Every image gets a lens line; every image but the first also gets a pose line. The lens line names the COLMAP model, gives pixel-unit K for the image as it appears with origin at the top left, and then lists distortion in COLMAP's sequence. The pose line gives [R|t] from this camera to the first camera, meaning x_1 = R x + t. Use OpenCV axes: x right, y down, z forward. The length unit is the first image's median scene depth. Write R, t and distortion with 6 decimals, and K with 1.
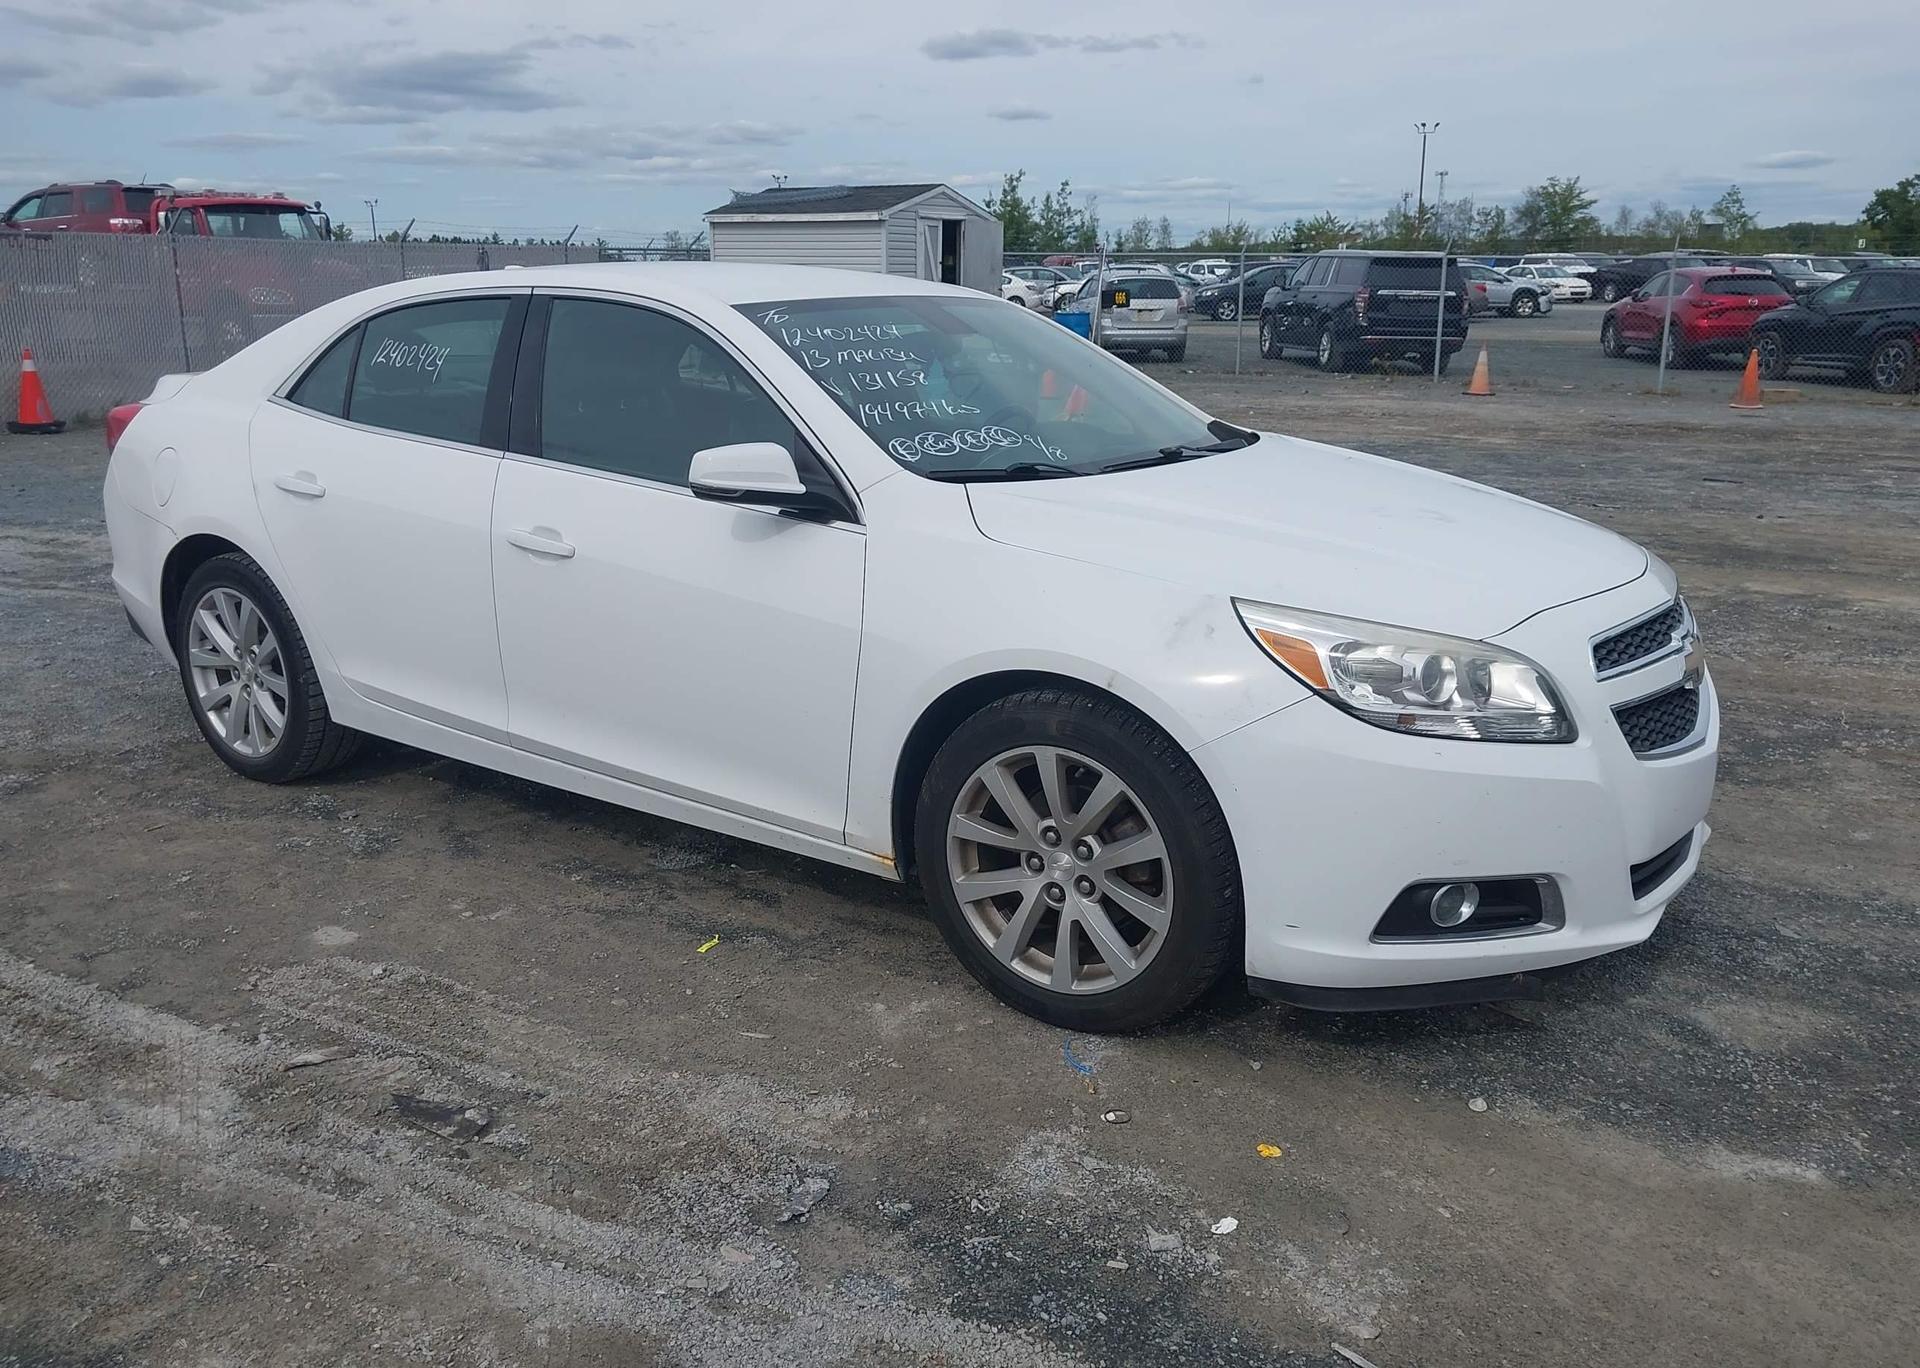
lens RADIAL K [[1515.4, 0, 951.7], [0, 1515.4, 710.2], [0, 0, 1]] dist [0.023504, -0.031691]
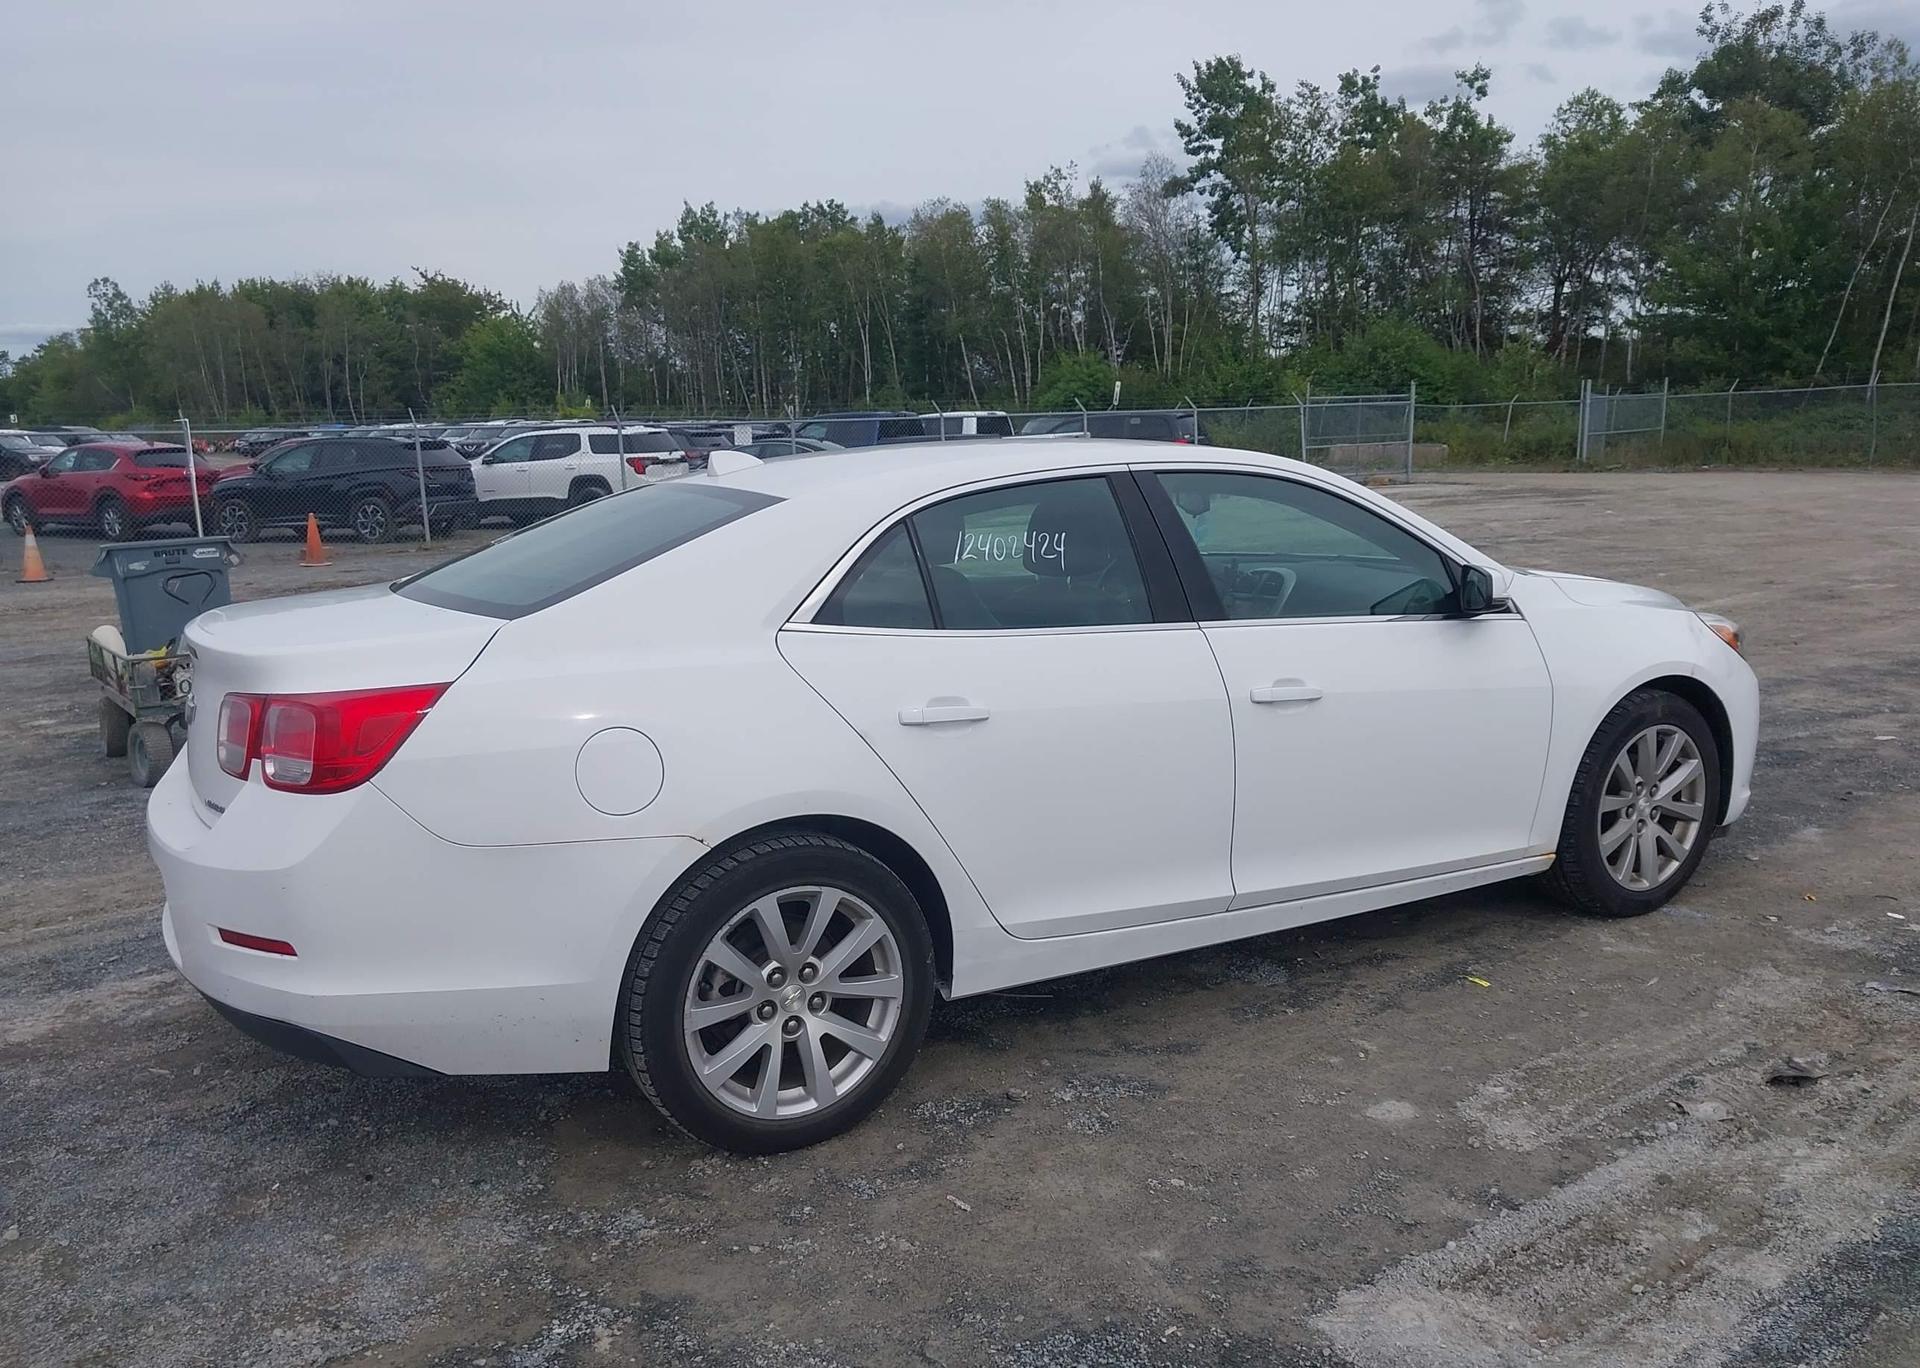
lens RADIAL K [[1515.4, 0, 954.8], [0, 1515.4, 688.0], [0, 0, 1]] dist [0.023504, -0.031691]
pose [[0.438152, -0.165067, 0.883615, -1.298211], [0.271487, 0.961391, 0.044976, -0.223568], [-0.856924, 0.220183, 0.466049, 0.700976]]
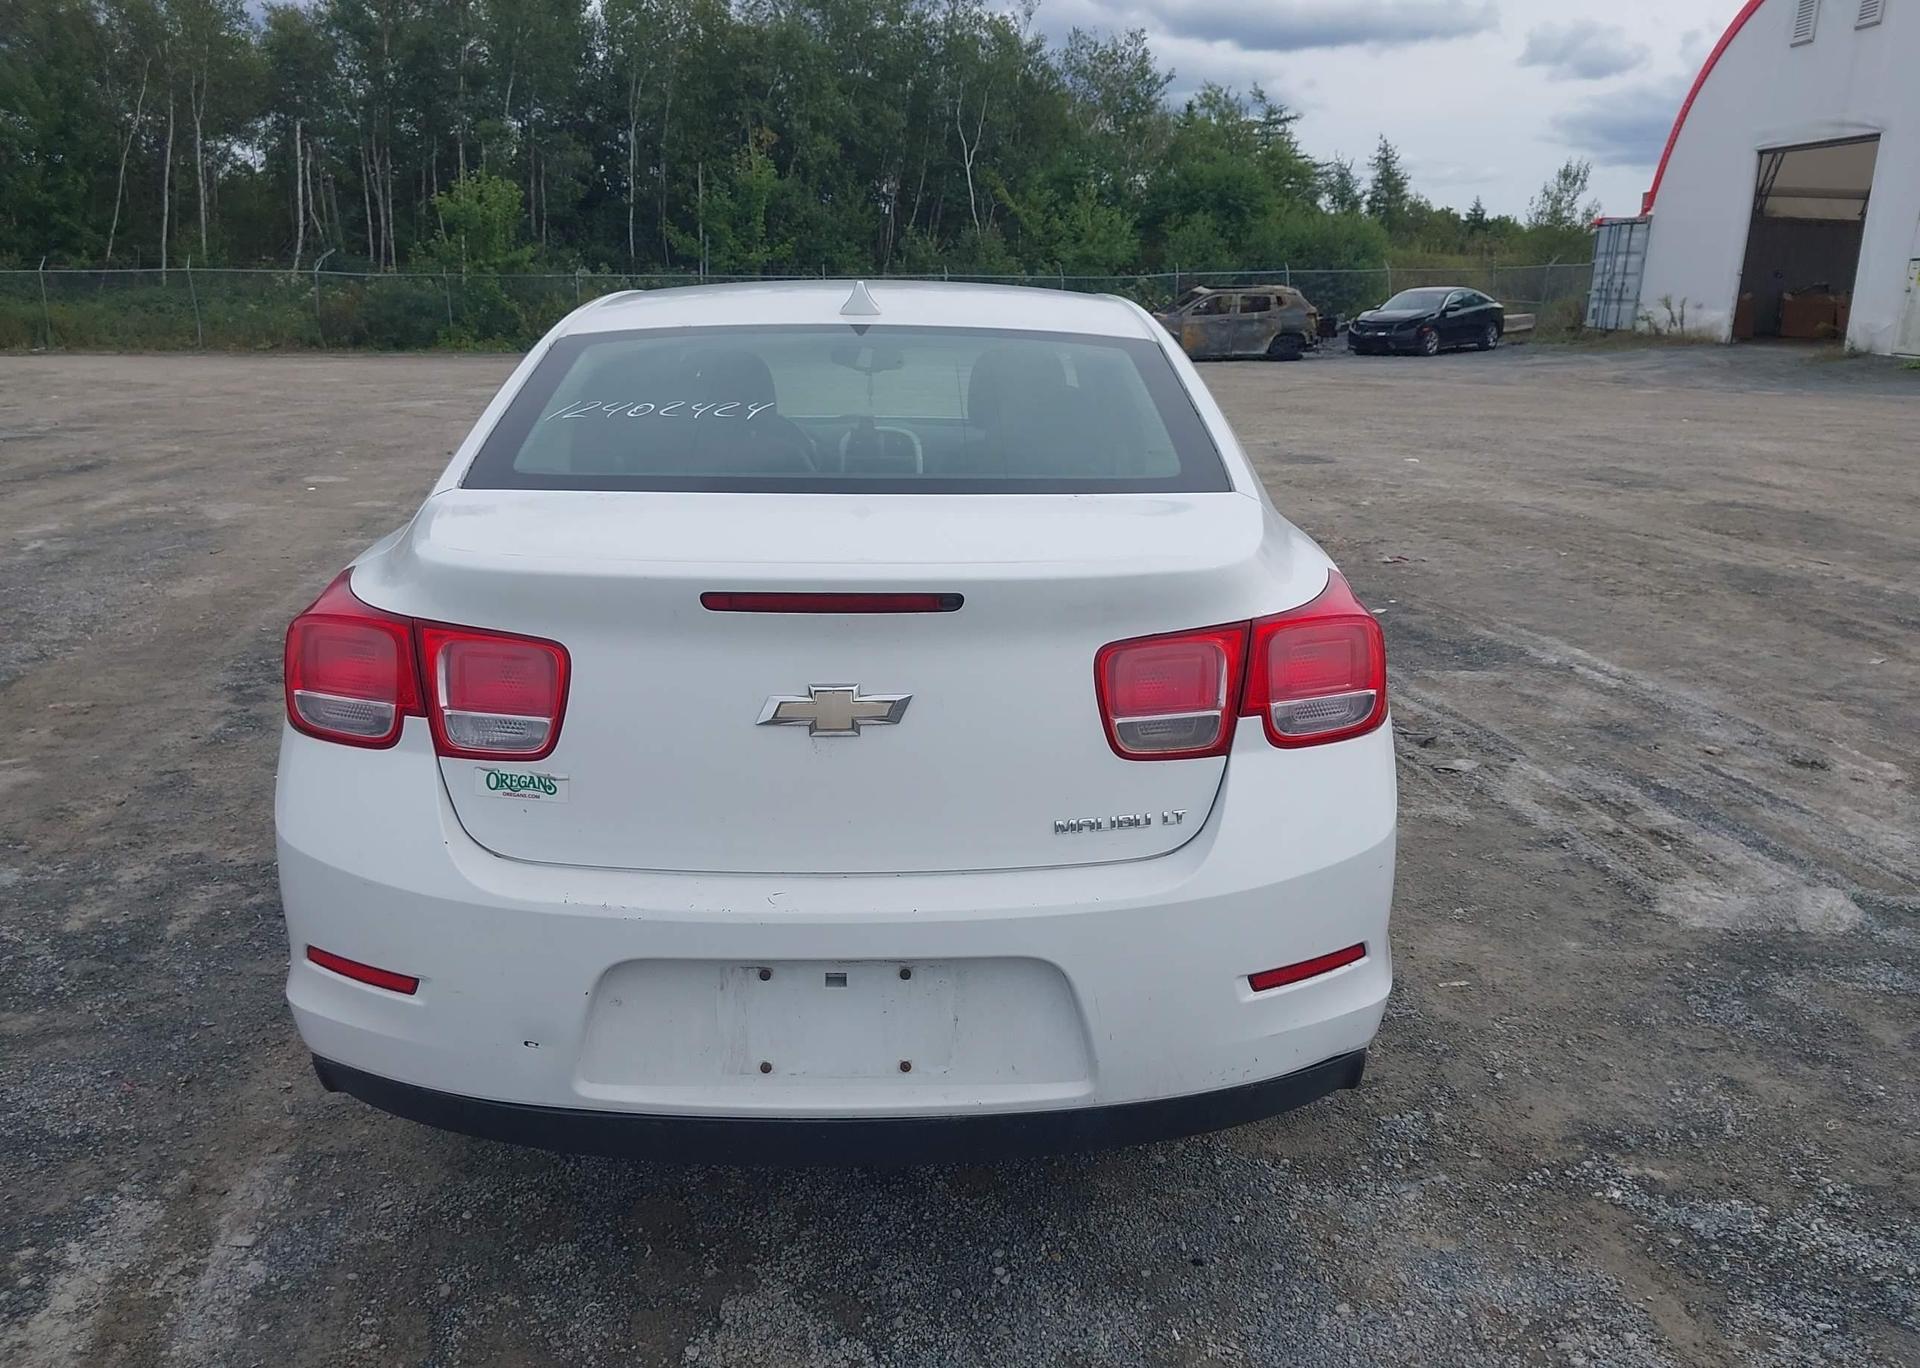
lens RADIAL K [[1515.4, 0, 930.7], [0, 1515.4, 687.0], [0, 0, 1]] dist [0.023504, -0.031691]
pose [[-0.579092, -0.209712, 0.787828, -1.112234], [0.211101, 0.894820, 0.393361, -0.508838], [-0.787457, 0.394104, -0.473913, 1.776378]]
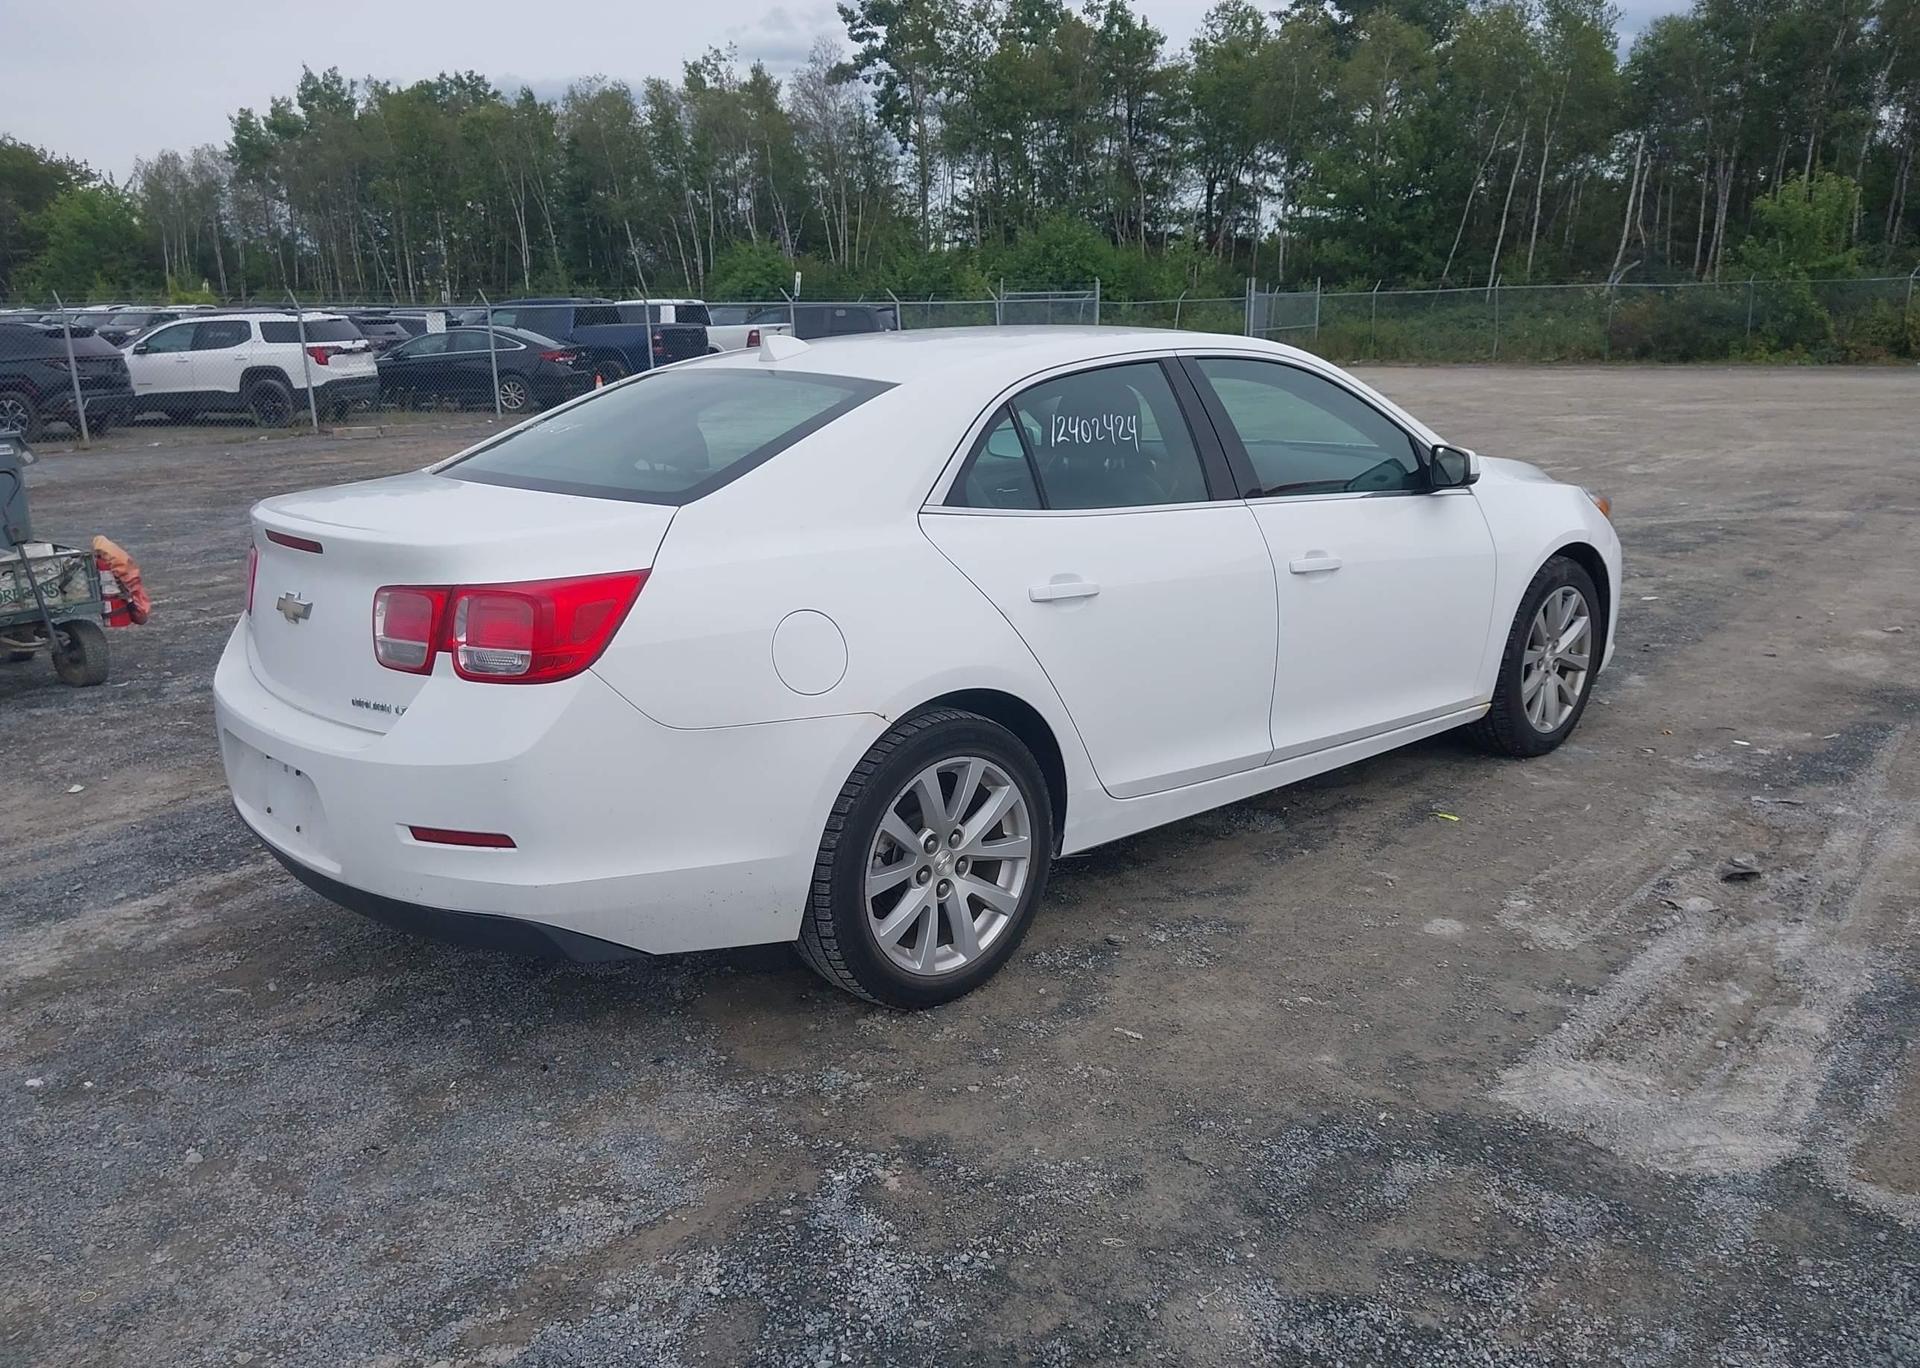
lens RADIAL K [[1515.4, 0, 949.3], [0, 1515.4, 681.4], [0, 0, 1]] dist [0.023504, -0.031691]
pose [[0.231214, -0.234963, 0.944104, -1.443401], [0.282191, 0.944879, 0.166046, -0.296022], [-0.931079, 0.228026, 0.284774, 0.944653]]
